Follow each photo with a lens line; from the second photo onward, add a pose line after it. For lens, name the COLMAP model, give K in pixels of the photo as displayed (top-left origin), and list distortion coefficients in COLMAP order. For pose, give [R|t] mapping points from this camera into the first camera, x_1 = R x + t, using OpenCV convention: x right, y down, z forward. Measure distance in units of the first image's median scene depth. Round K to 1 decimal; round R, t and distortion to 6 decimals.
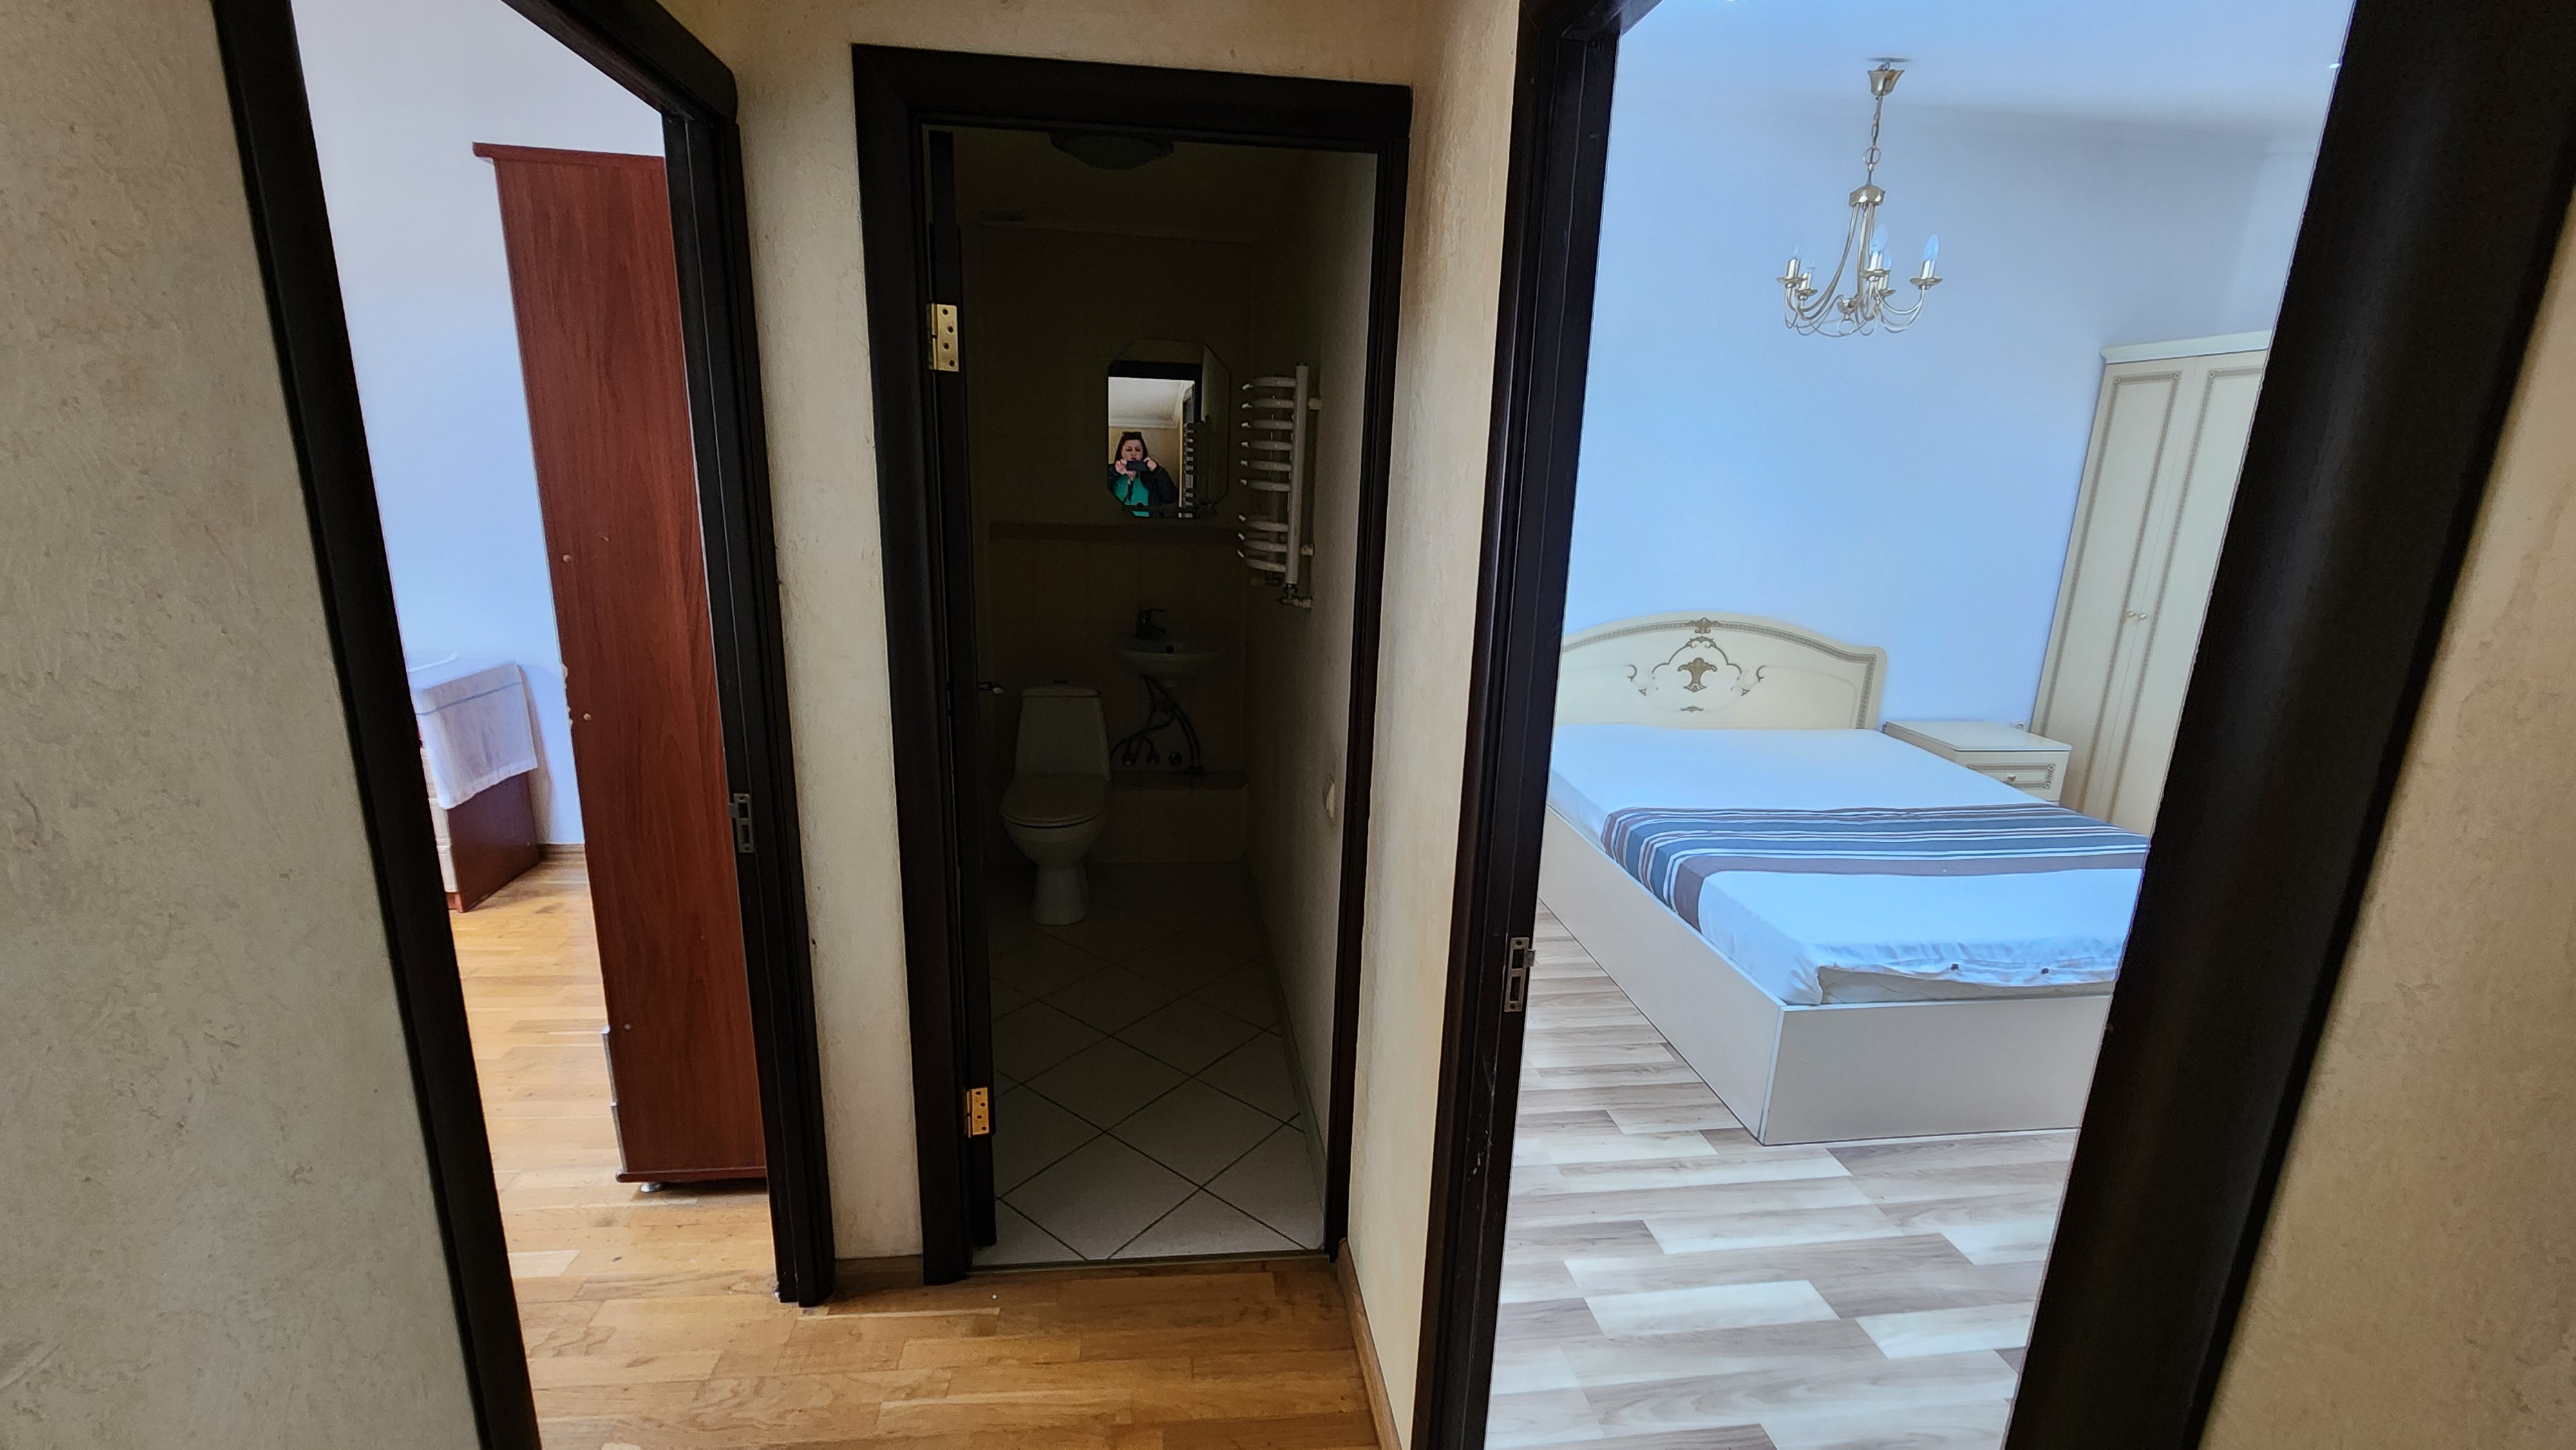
lens RADIAL K [[1055.5, 0, 1274.8], [0, 1055.5, 730.1], [0, 0, 1]] dist [-0.003031, -0.000657]
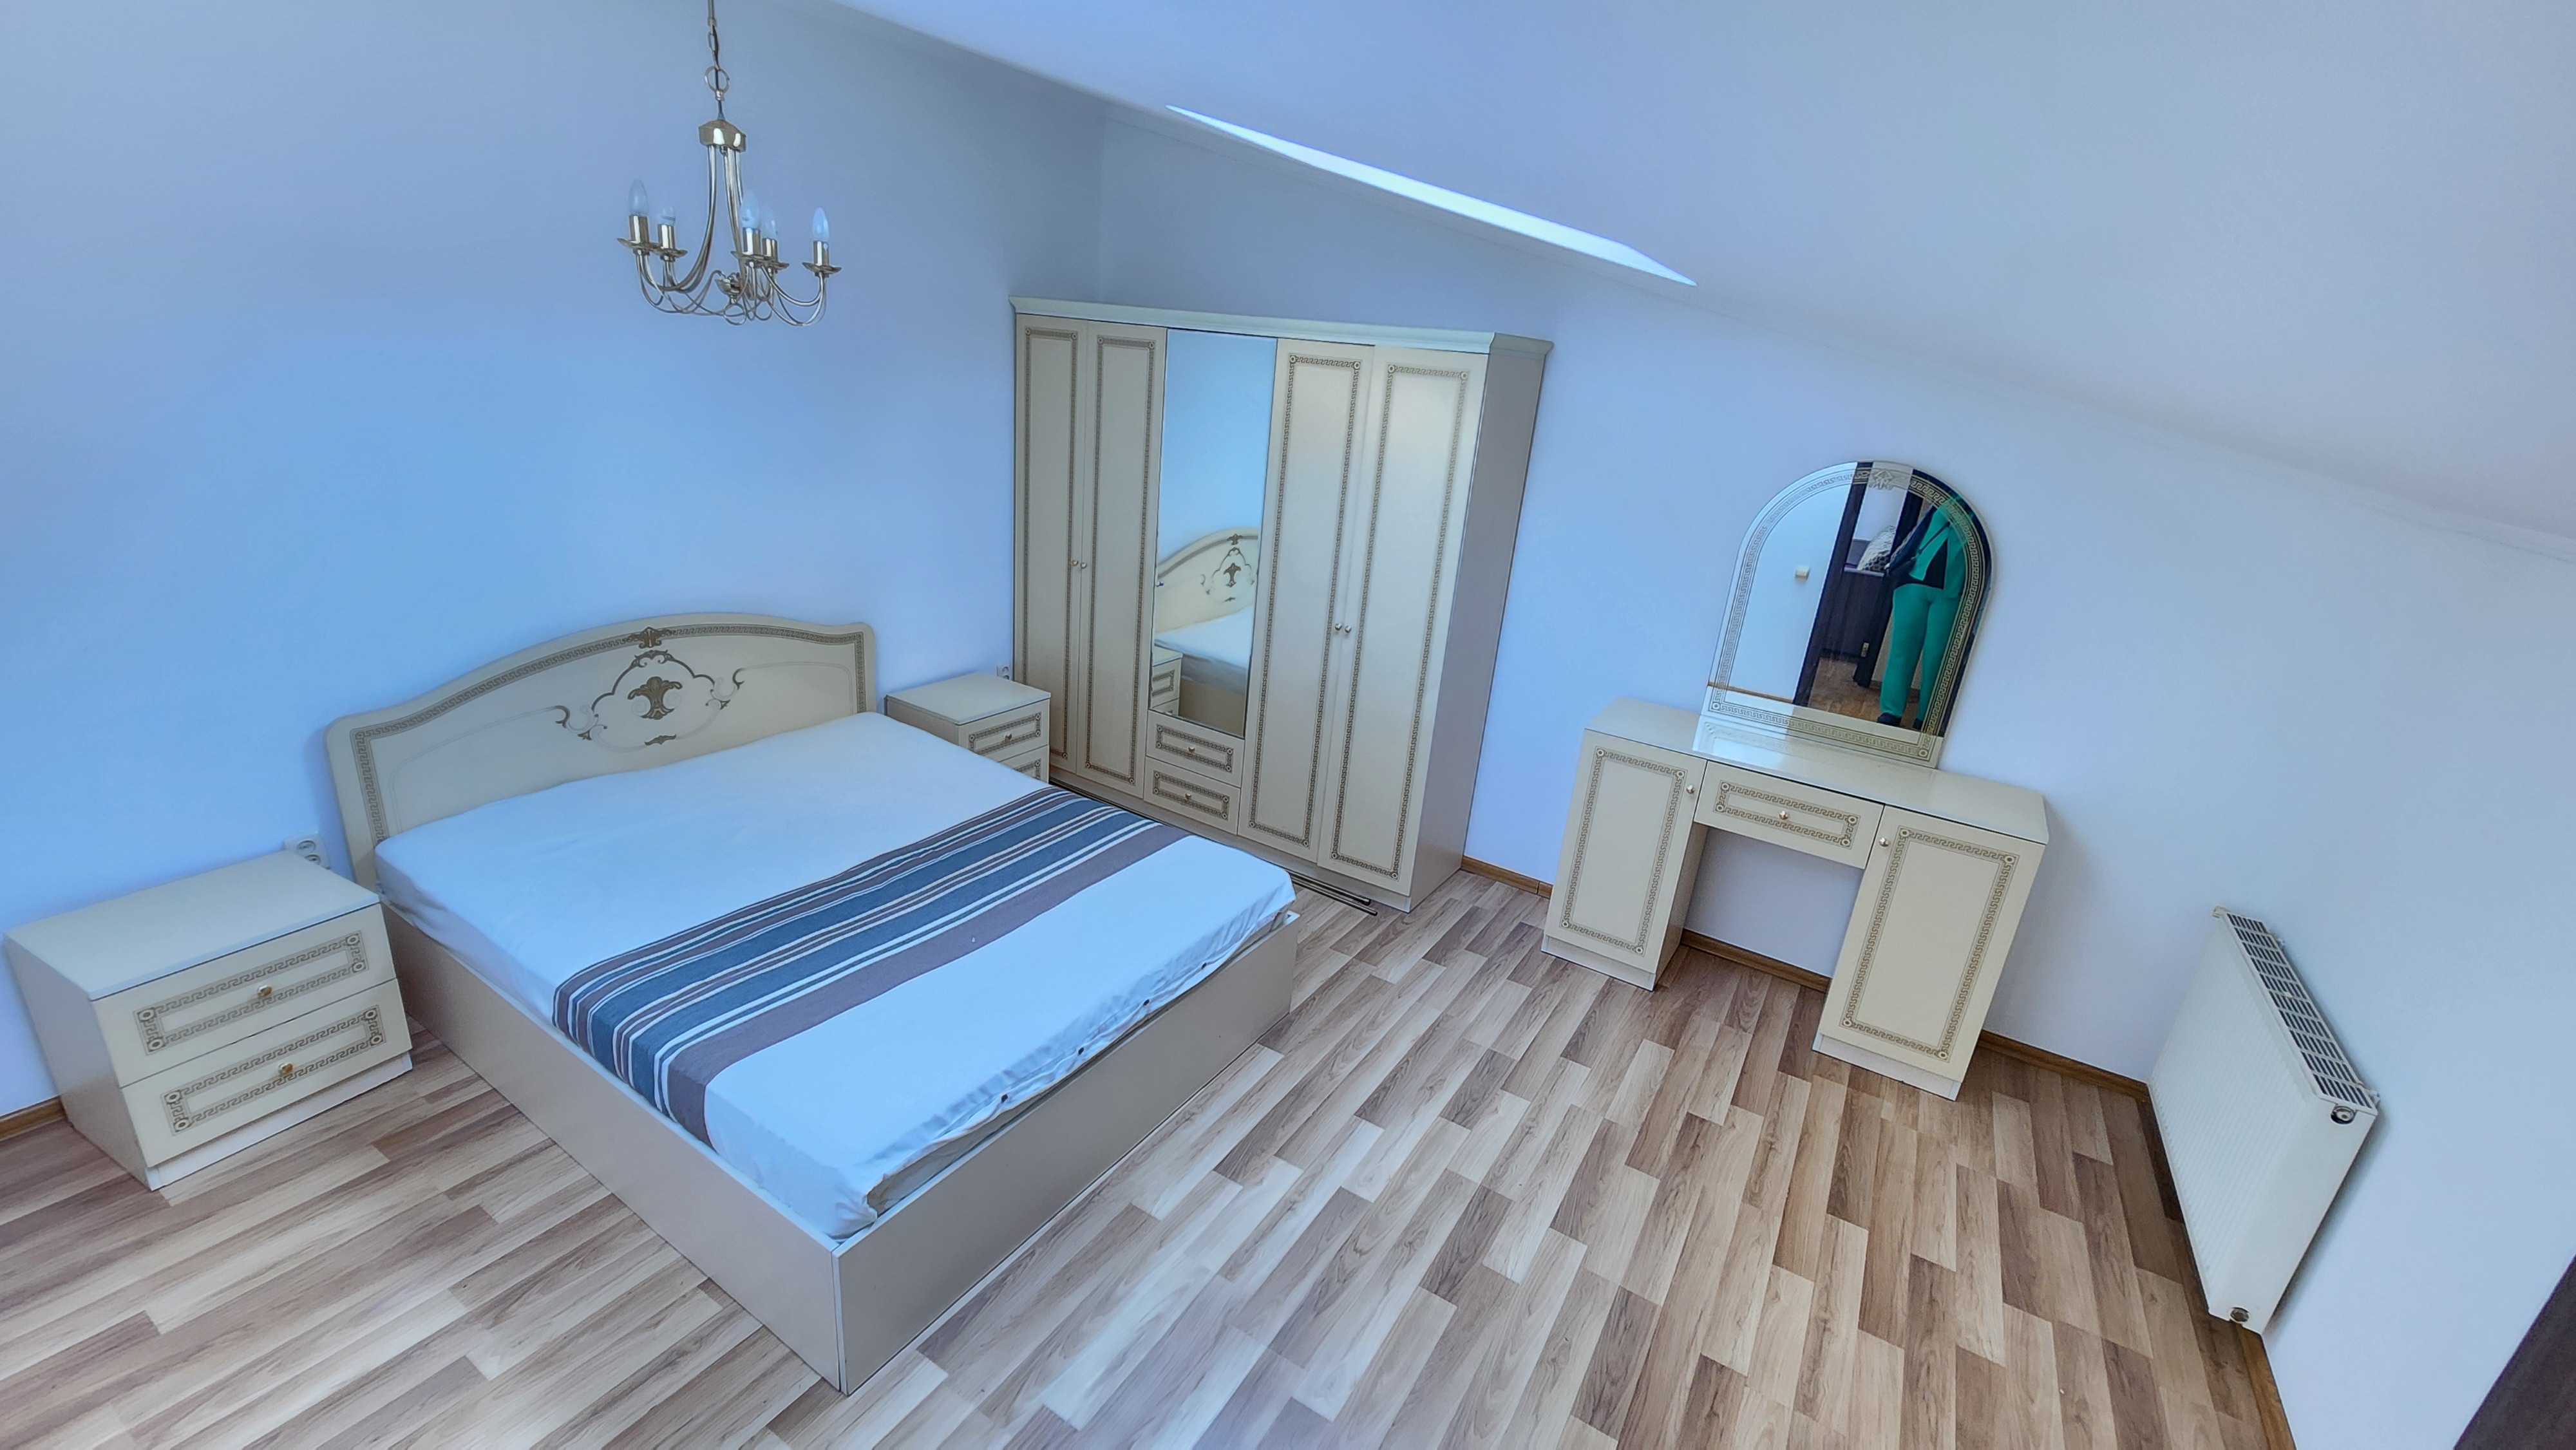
lens RADIAL K [[1055.5, 0, 1274.8], [0, 1055.5, 730.1], [0, 0, 1]] dist [-0.003031, -0.000657]
pose [[0.638793, -0.233352, 0.733137, 0.151094], [0.118909, 0.971390, 0.205580, -0.183911], [-0.760134, -0.044147, 0.648265, 0.185154]]
